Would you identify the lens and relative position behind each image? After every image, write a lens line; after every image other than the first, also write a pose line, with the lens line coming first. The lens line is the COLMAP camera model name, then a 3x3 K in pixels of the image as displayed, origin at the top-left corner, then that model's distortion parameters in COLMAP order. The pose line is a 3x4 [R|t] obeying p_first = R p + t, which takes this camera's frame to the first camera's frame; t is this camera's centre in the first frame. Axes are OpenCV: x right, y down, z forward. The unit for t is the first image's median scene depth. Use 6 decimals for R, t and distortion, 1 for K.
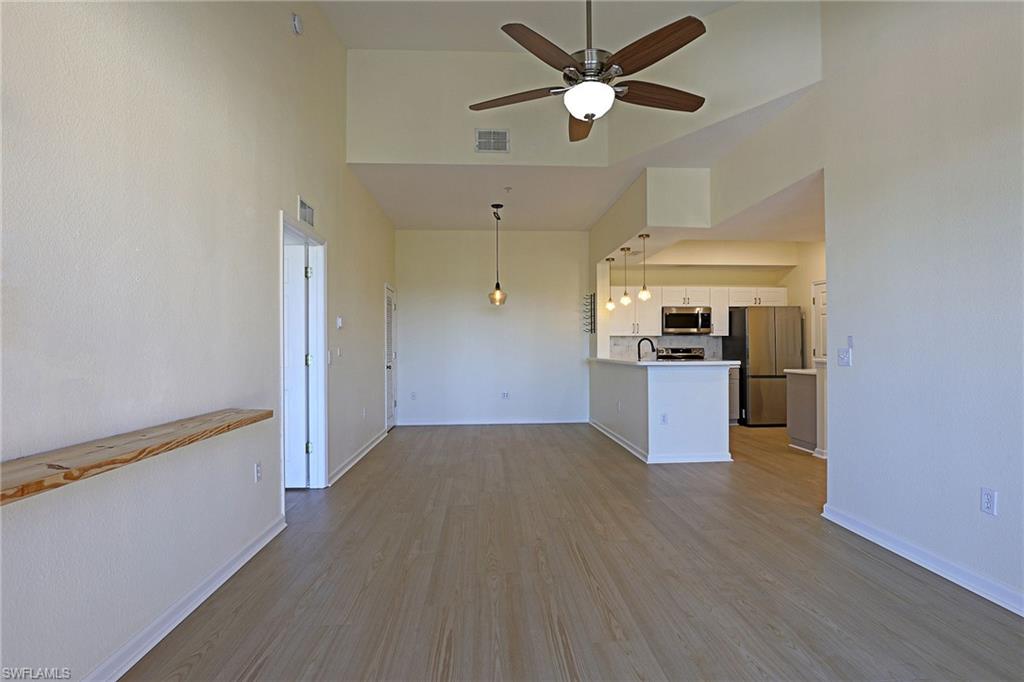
lens RADIAL K [[509.5, 0, 512.0], [0, 509.5, 341.0], [0, 0, 1]] dist [-0.034149, -0.000209]
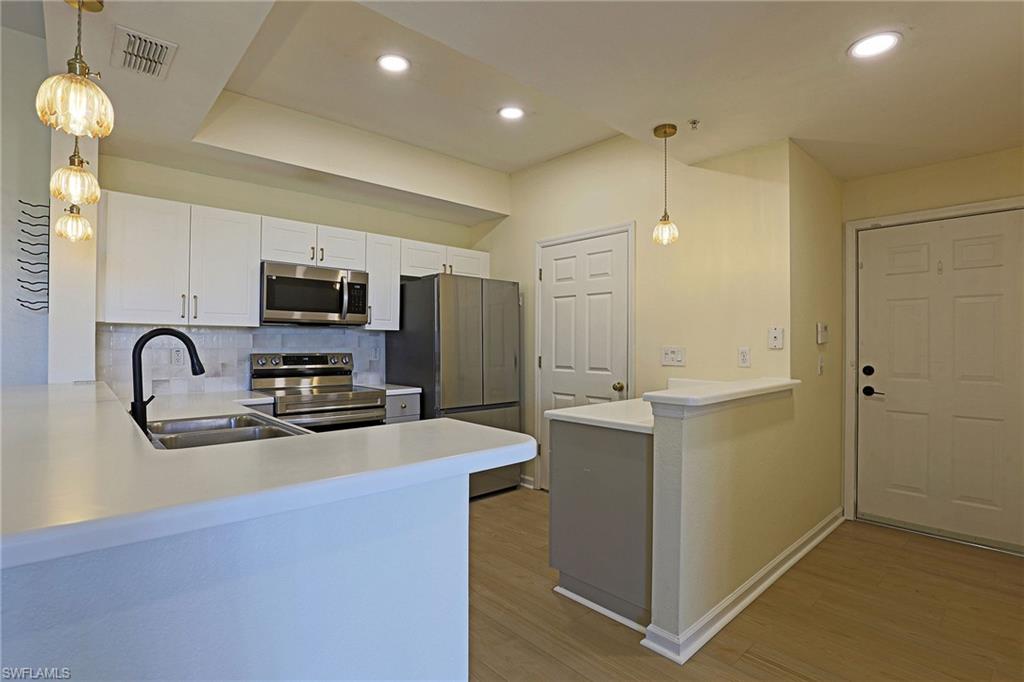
lens RADIAL K [[494.9, 0, 512.0], [0, 494.9, 341.0], [0, 0, 1]] dist [-0.032535, 0.000195]
pose [[0.770877, 0.009771, 0.636909, 0.194952], [-0.015500, 0.999874, 0.003422, -0.002892], [-0.636795, -0.012510, 0.770932, 0.538823]]
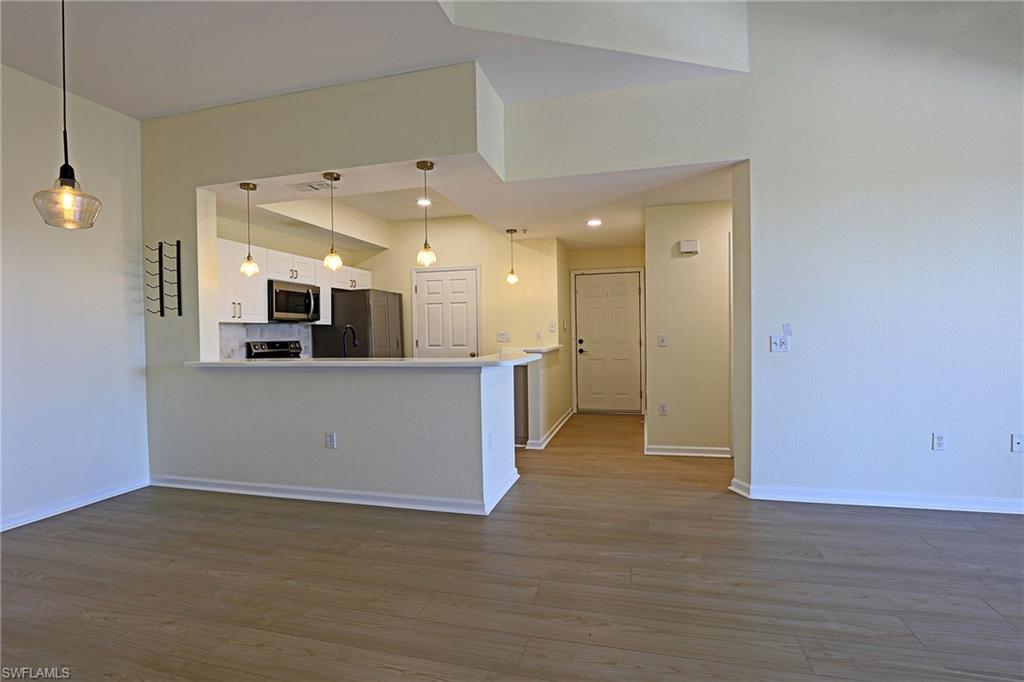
lens RADIAL K [[496.7, 0, 511.4], [0, 496.7, 333.7], [0, 0, 1]] dist [-0.016339, 0.000001]
pose [[0.305016, -0.004160, 0.952338, -0.220944], [0.002105, 0.999991, 0.003694, 0.001504], [-0.952345, 0.000878, 0.305022, 0.508163]]
